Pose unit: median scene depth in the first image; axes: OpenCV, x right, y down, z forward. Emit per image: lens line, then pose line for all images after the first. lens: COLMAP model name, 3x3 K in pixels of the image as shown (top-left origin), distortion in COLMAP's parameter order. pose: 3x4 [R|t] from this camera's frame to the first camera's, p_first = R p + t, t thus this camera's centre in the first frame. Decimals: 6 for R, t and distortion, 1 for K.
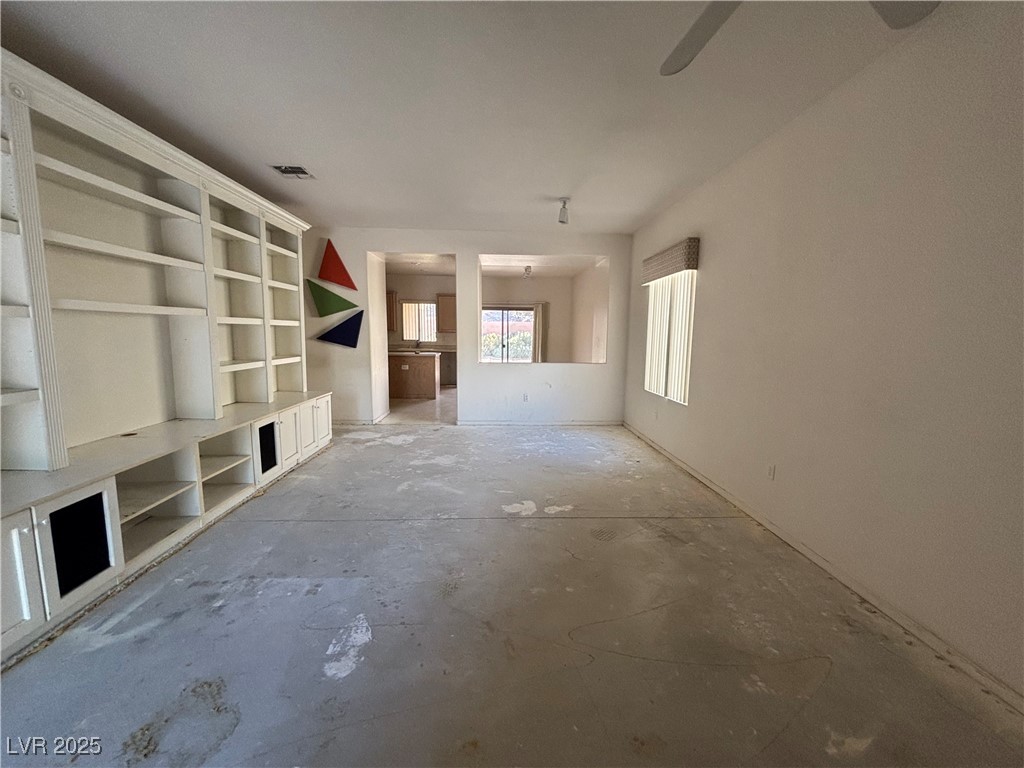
lens RADIAL K [[411.3, 0, 511.0], [0, 411.3, 384.2], [0, 0, 1]] dist [-0.002917, -0.000120]
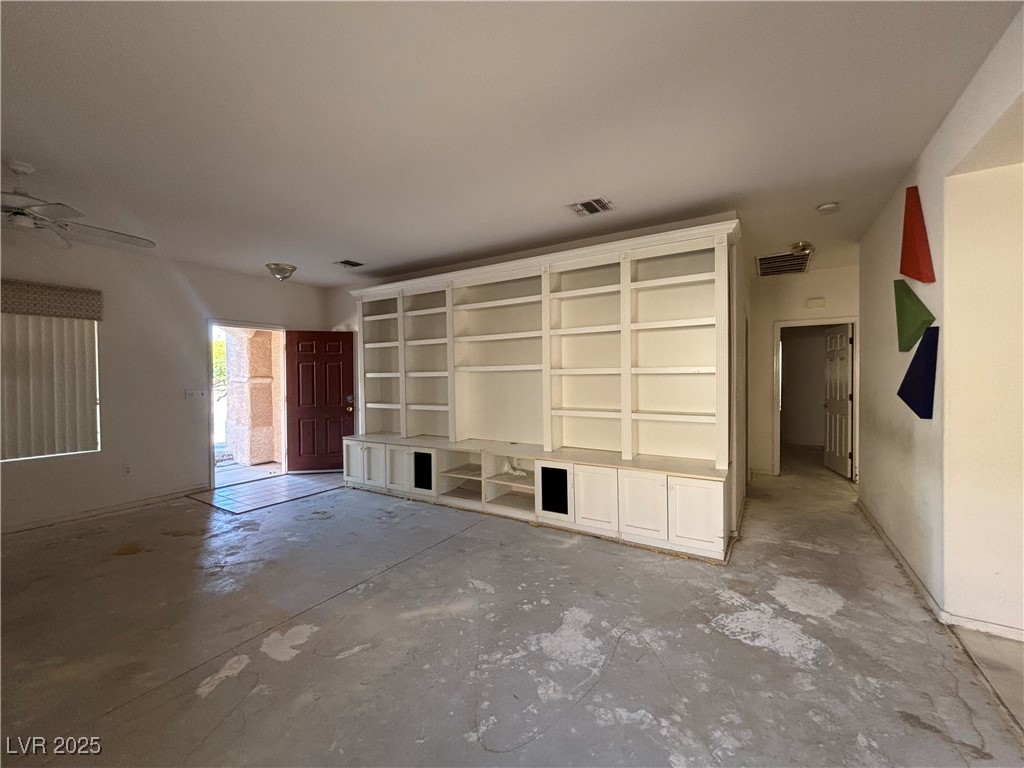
lens RADIAL K [[411.3, 0, 511.6], [0, 411.3, 380.1], [0, 0, 1]] dist [-0.002917, -0.000120]
pose [[-0.560604, -0.003851, -0.828075, 0.365410], [-0.100459, 0.992920, 0.063392, -0.195779], [0.821968, 0.118725, -0.557021, 1.571017]]
